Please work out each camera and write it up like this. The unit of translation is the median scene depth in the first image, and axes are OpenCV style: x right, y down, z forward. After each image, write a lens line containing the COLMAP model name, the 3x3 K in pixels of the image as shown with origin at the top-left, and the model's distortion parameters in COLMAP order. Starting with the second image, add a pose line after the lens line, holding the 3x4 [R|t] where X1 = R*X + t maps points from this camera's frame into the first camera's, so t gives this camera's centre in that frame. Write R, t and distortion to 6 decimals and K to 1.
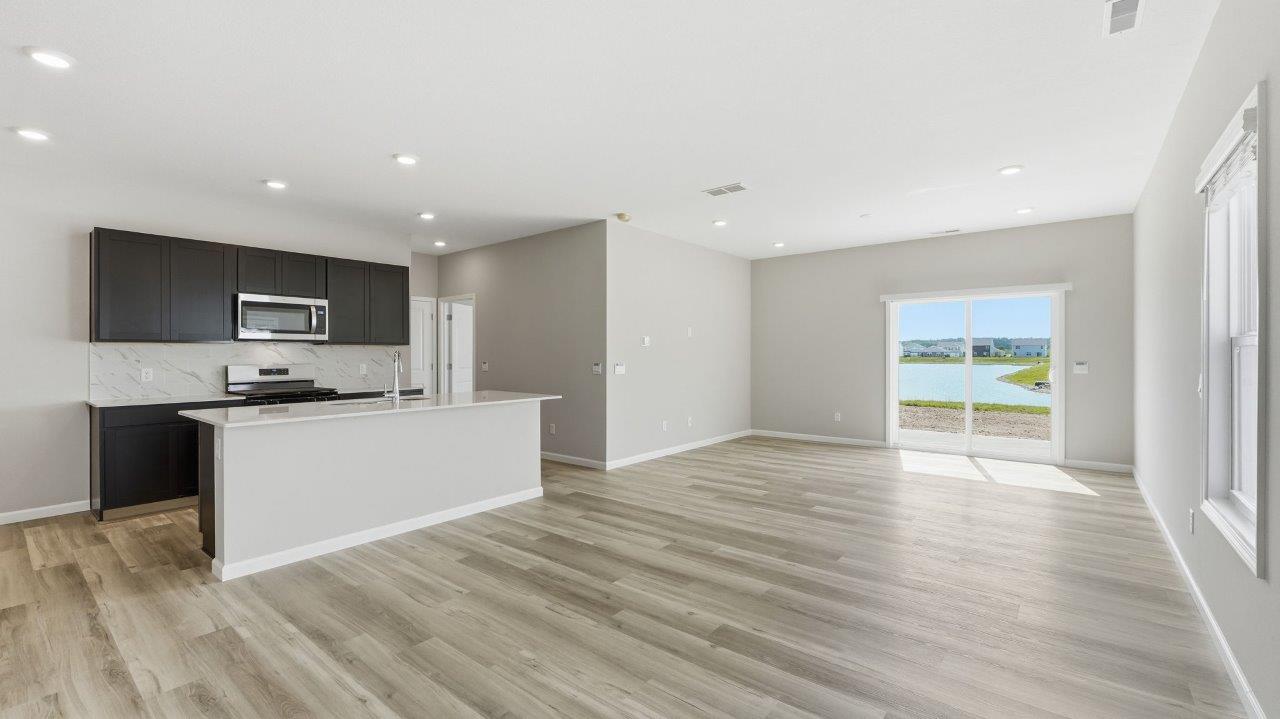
lens RADIAL K [[535.1, 0, 638.1], [0, 535.1, 356.1], [0, 0, 1]] dist [-0.003849, -0.000631]
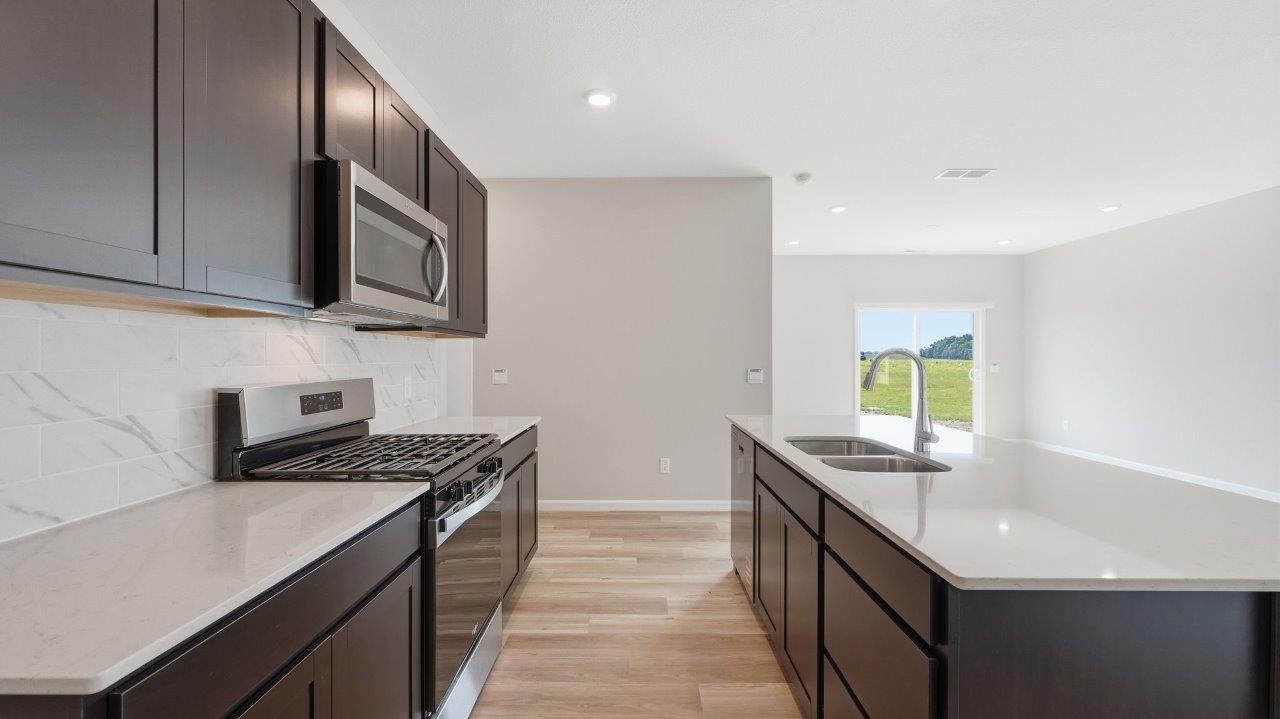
lens RADIAL K [[532.0, 0, 633.7], [0, 532.0, 357.5], [0, 0, 1]] dist [-0.002643, -0.000292]
pose [[0.781288, 0.001601, 0.624169, -0.770888], [0.000909, 0.999993, -0.003703, 0.000817], [-0.624170, 0.003461, 0.781281, 0.611300]]
